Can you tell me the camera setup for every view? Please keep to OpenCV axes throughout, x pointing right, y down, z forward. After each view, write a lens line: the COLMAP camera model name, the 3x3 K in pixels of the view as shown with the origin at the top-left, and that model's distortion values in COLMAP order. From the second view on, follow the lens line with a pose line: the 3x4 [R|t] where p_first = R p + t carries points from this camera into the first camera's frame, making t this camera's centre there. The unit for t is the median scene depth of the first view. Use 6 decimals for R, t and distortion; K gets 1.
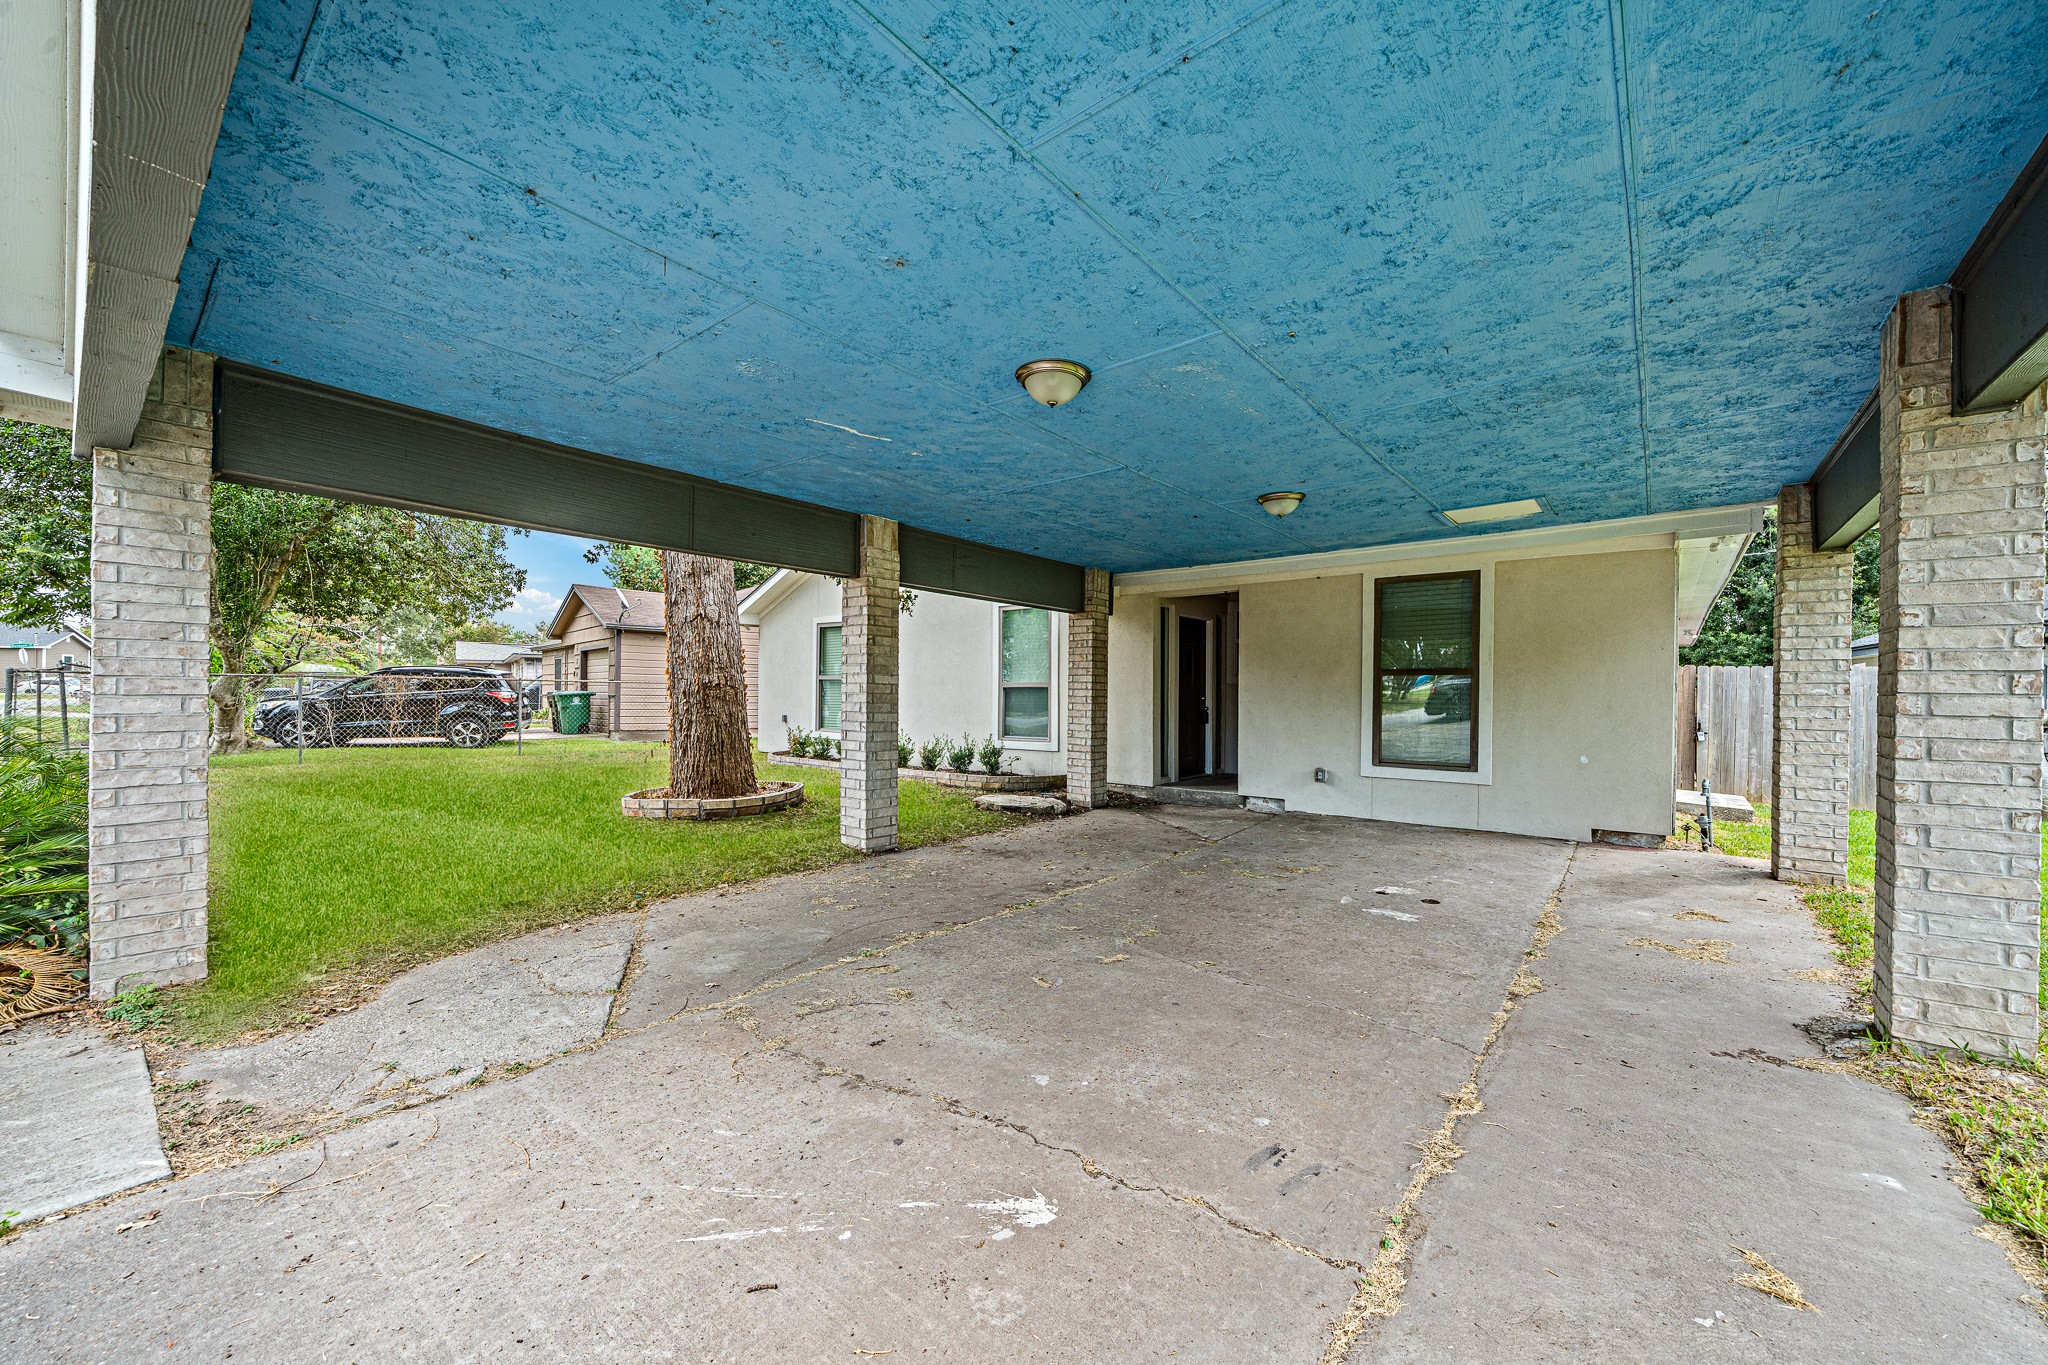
lens RADIAL K [[772.4, 0, 1024.8], [0, 772.4, 689.3], [0, 0, 1]] dist [0.000487, 0.000114]
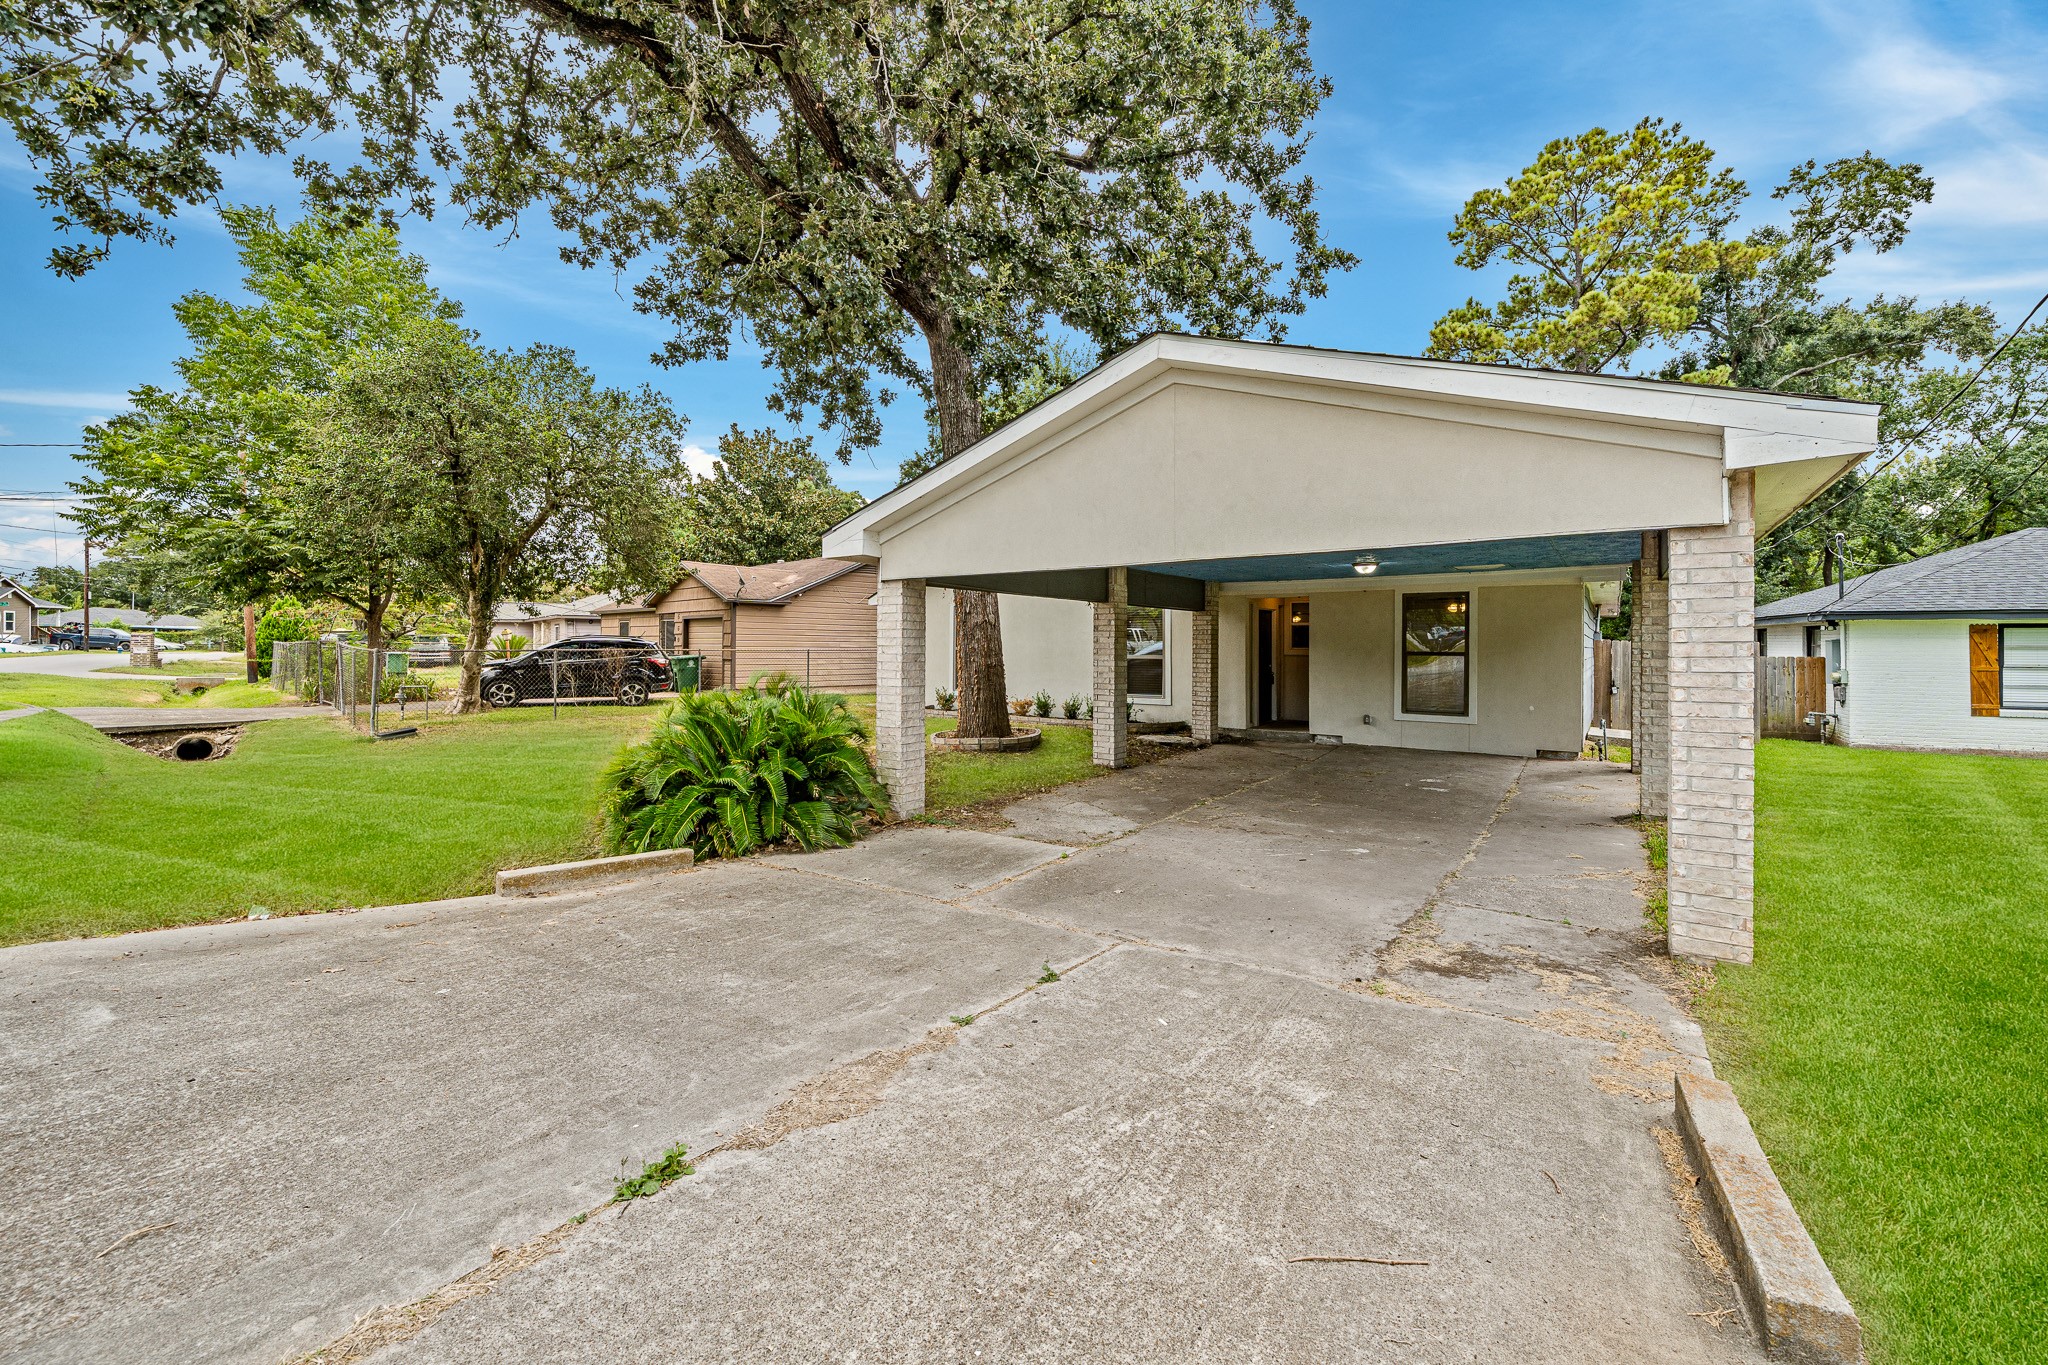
lens RADIAL K [[796.5, 0, 1021.1], [0, 796.5, 634.0], [0, 0, 1]] dist [-0.000672, -0.000149]
pose [[0.998848, -0.004917, 0.047729, -0.347739], [0.005170, 0.999973, -0.005176, -0.050134], [-0.047703, 0.005417, 0.998847, -0.504154]]
